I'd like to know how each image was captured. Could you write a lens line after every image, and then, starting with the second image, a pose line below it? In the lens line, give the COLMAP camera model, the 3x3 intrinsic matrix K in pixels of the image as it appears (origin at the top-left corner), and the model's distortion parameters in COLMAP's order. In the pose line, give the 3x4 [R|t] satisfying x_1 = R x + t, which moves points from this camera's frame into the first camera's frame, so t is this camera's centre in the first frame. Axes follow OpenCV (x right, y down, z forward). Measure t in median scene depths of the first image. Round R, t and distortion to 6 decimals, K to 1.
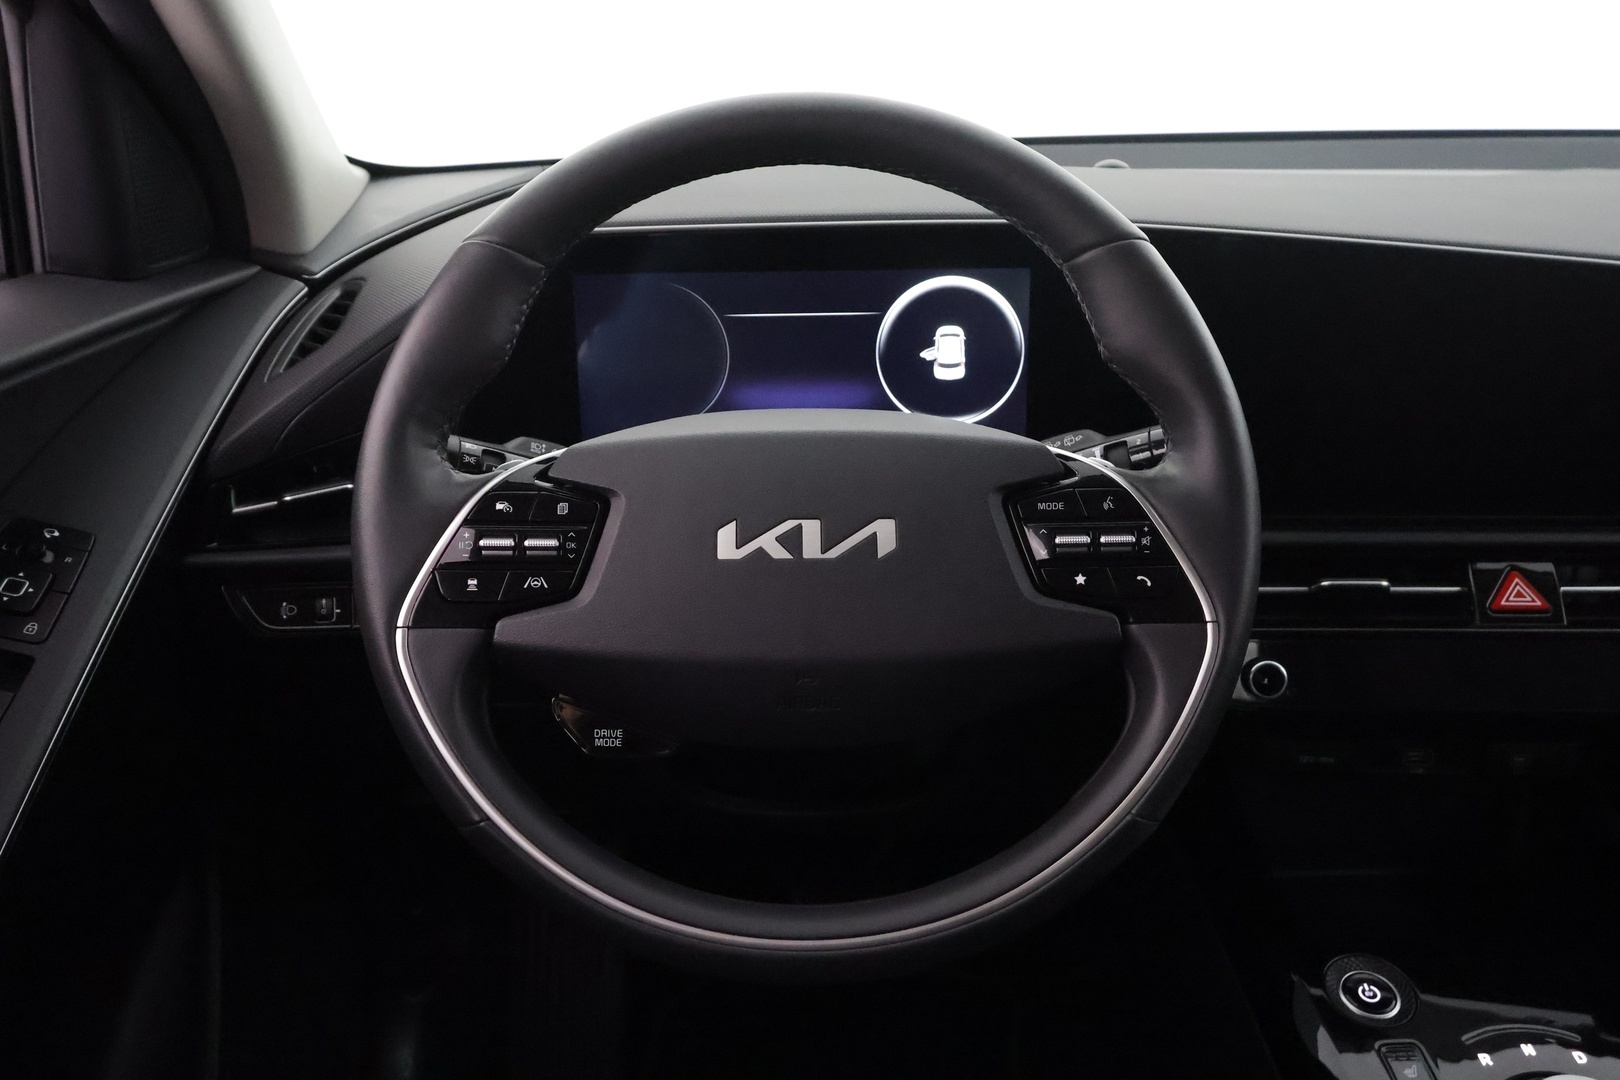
lens RADIAL K [[1281.6, 0, 801.6], [0, 1281.6, 546.3], [0, 0, 1]] dist [0.007109, 0.000879]
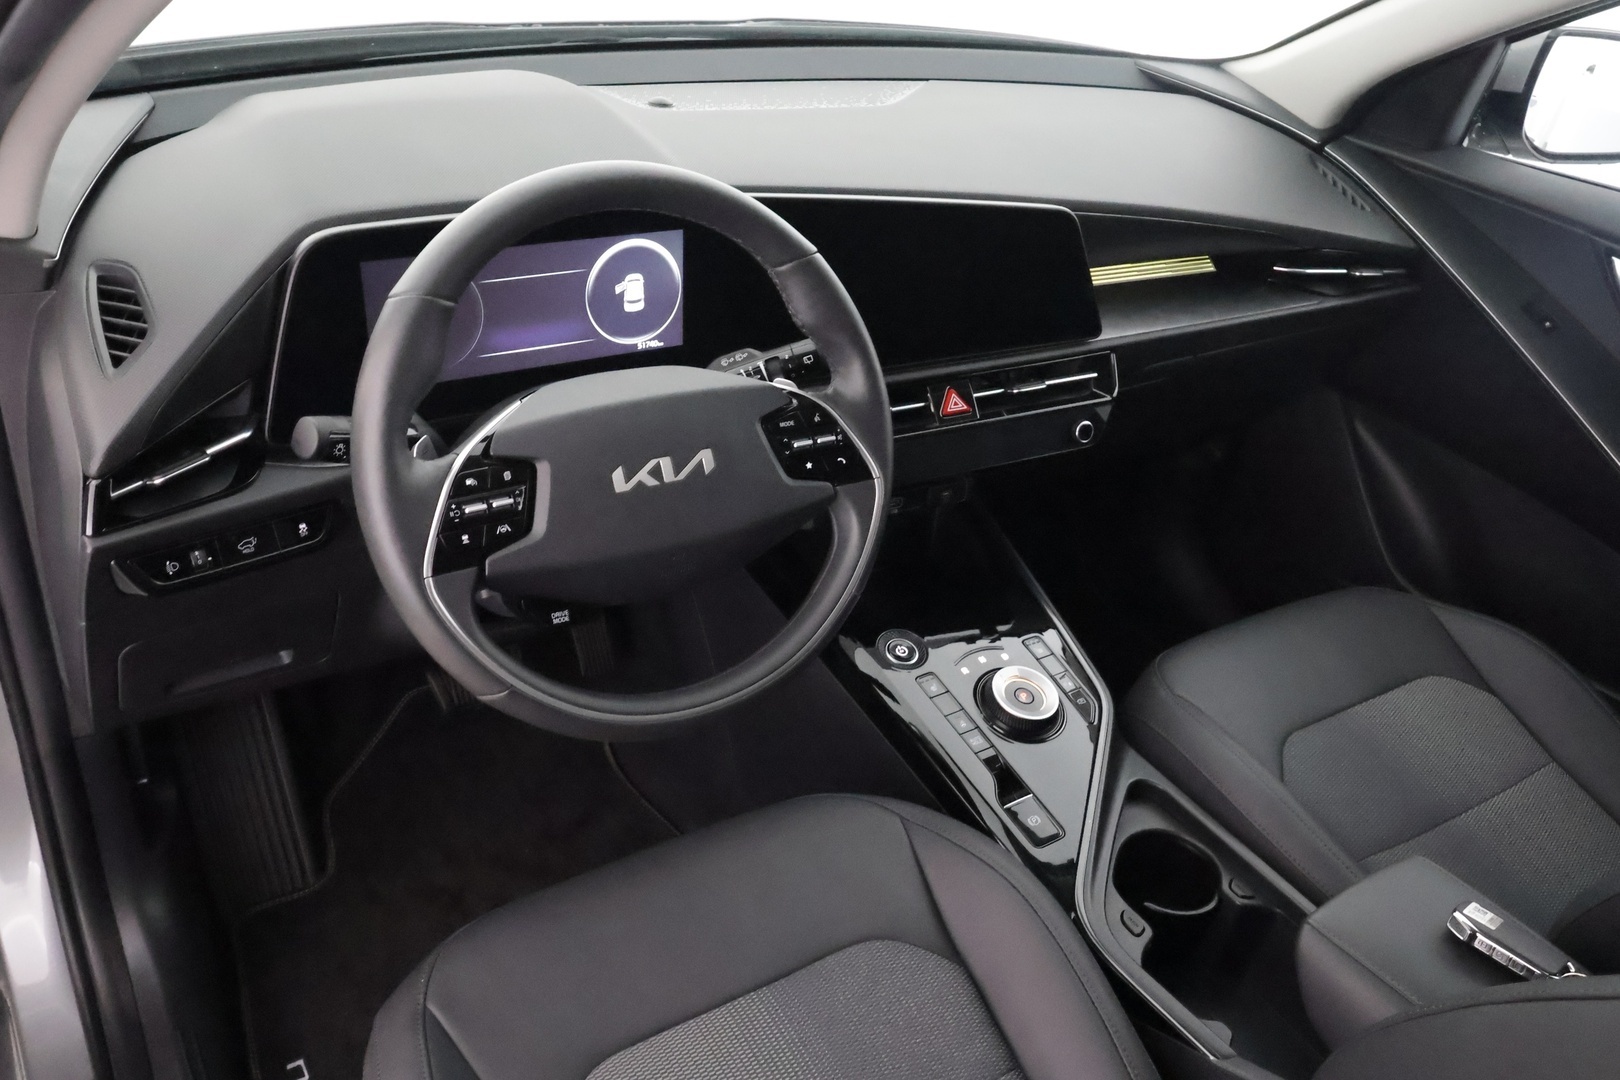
lens RADIAL K [[1281.6, 0, 801.6], [0, 1281.6, 546.3], [0, 0, 1]] dist [0.007109, 0.000879]
pose [[0.841659, -0.198892, 0.502049, -0.656615], [0.080130, 0.965409, 0.248123, -0.289271], [-0.534032, -0.168605, 0.828482, -0.415080]]
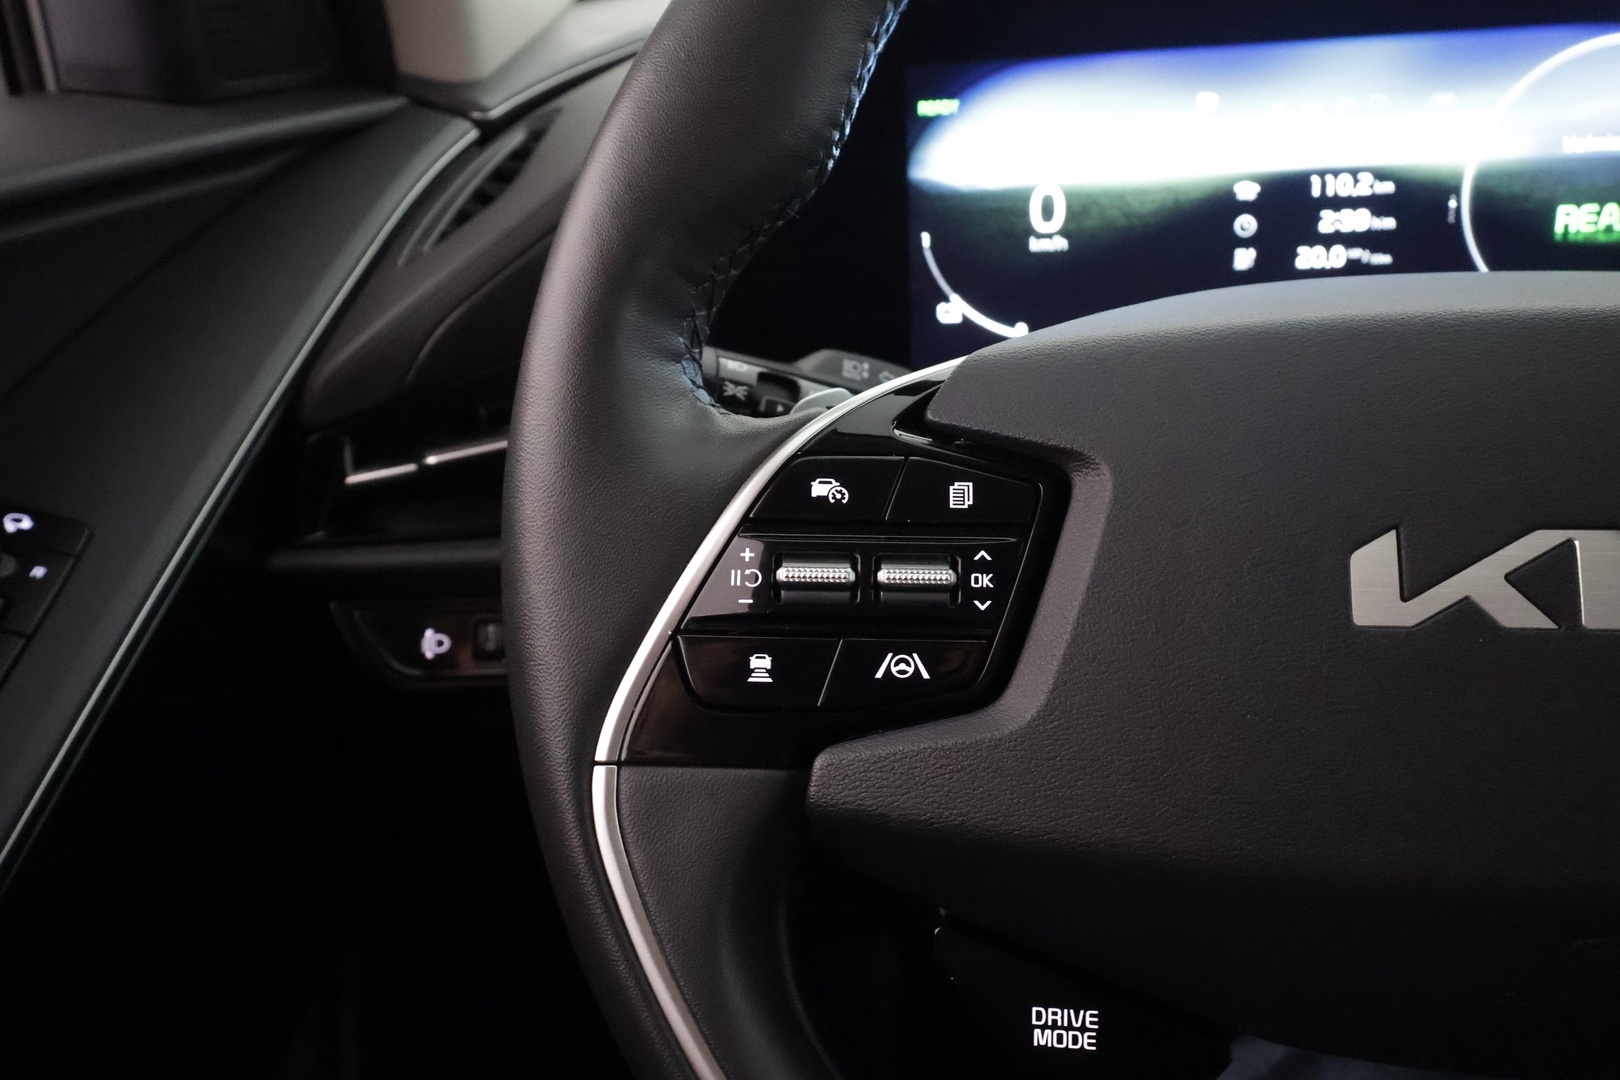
lens RADIAL K [[1281.6, 0, 801.6], [0, 1281.6, 546.3], [0, 0, 1]] dist [0.007109, 0.000879]
pose [[0.986363, 0.015688, -0.163836, -0.167678], [-0.009236, 0.999154, 0.040066, -0.028966], [0.164326, -0.038007, 0.985674, 0.558420]]
